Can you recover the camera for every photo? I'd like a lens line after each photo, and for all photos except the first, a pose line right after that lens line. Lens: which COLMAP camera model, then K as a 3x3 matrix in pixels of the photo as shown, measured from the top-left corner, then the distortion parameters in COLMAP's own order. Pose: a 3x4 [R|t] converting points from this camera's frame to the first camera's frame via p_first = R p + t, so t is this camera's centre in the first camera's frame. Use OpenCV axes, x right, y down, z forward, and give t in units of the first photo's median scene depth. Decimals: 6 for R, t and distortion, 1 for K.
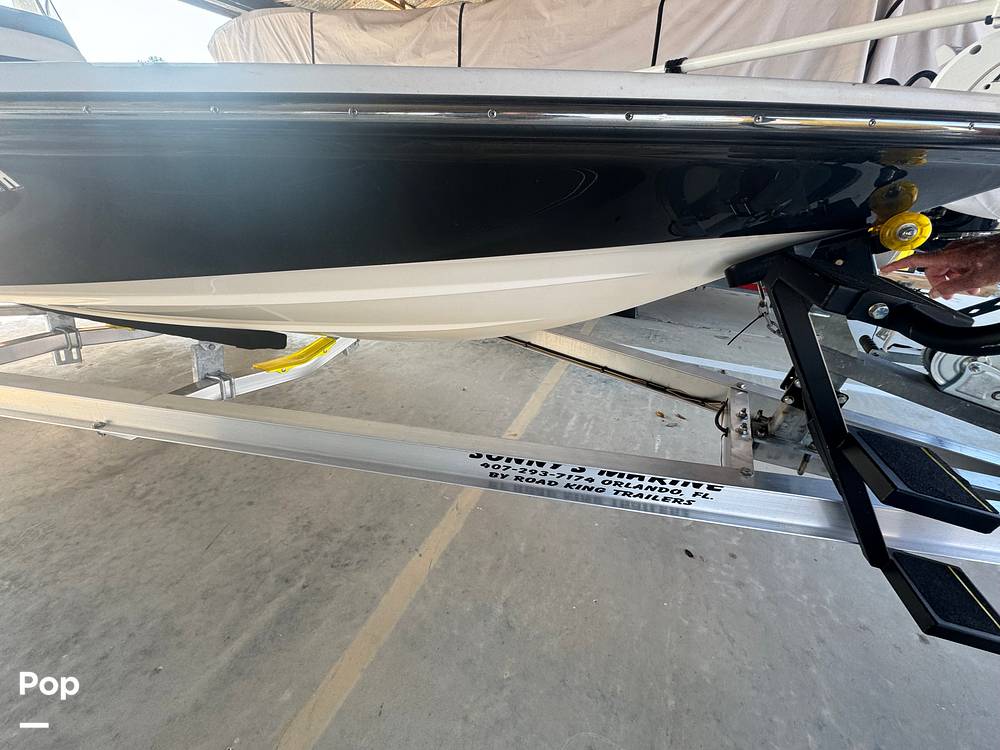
lens RADIAL K [[431.8, 0, 498.1], [0, 431.8, 373.9], [0, 0, 1]] dist [-0.002580, 0.000090]
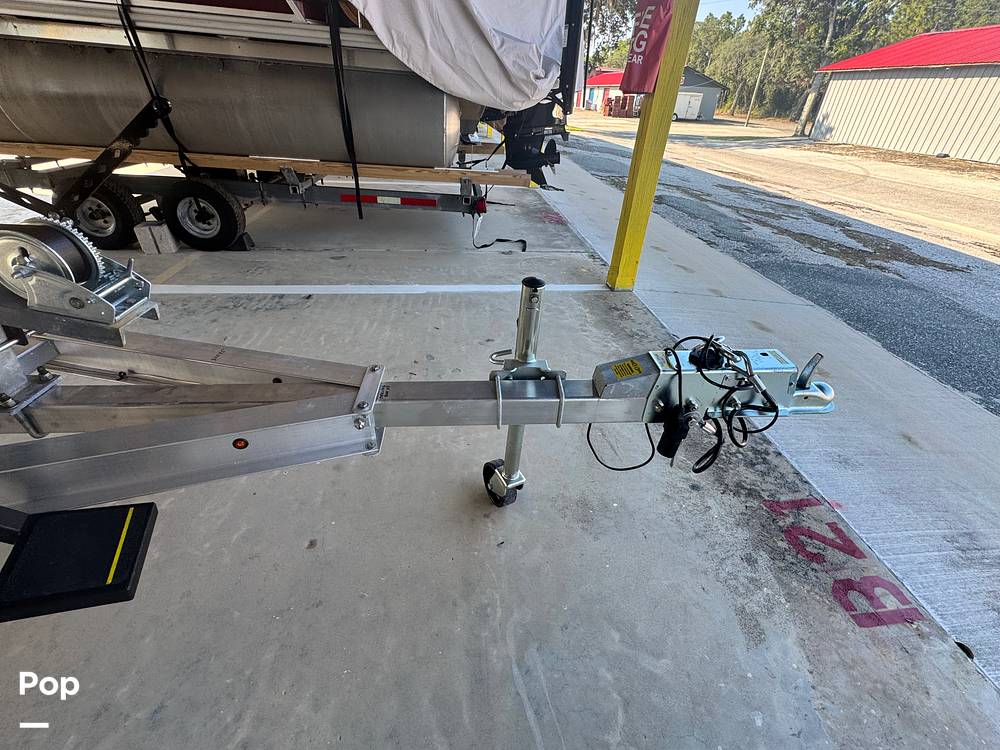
lens RADIAL K [[431.8, 0, 498.1], [0, 431.8, 373.9], [0, 0, 1]] dist [-0.002580, 0.000090]
pose [[0.876928, -0.264783, 0.401107, 1.054770], [0.201173, 0.960152, 0.194006, 0.127455], [-0.436493, -0.089437, 0.895251, -0.049839]]
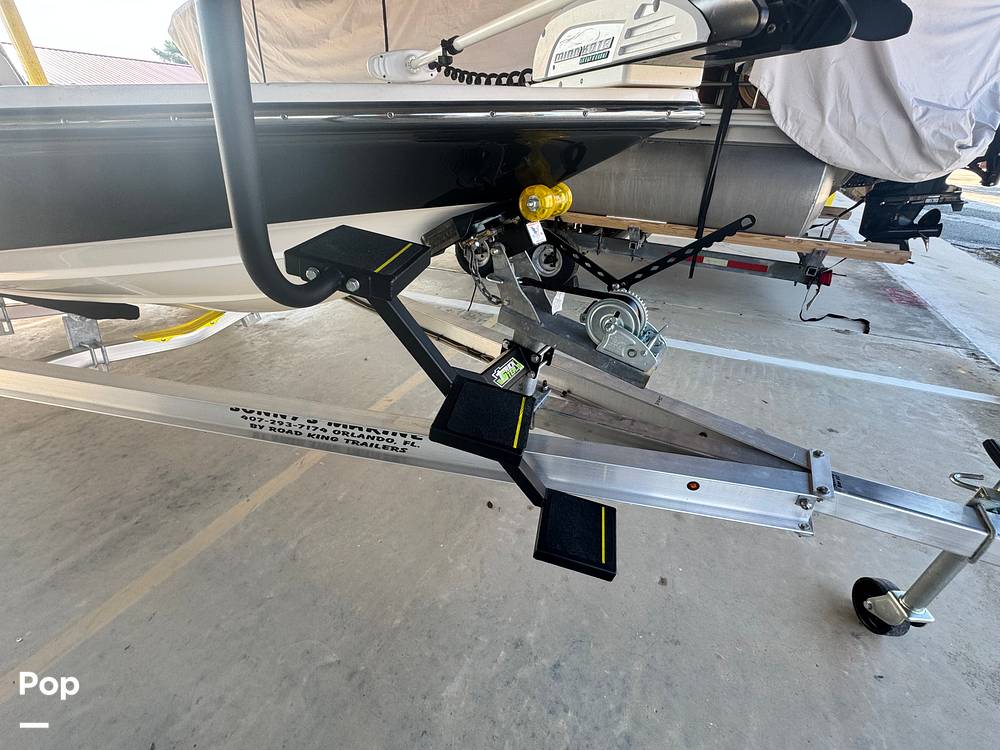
lens RADIAL K [[431.8, 0, 498.1], [0, 431.8, 373.9], [0, 0, 1]] dist [-0.002580, 0.000090]
pose [[0.998030, 0.001352, -0.062727, 0.624997], [0.002060, 0.998523, 0.054290, 0.029979], [0.062708, -0.054312, 0.996553, -0.085227]]
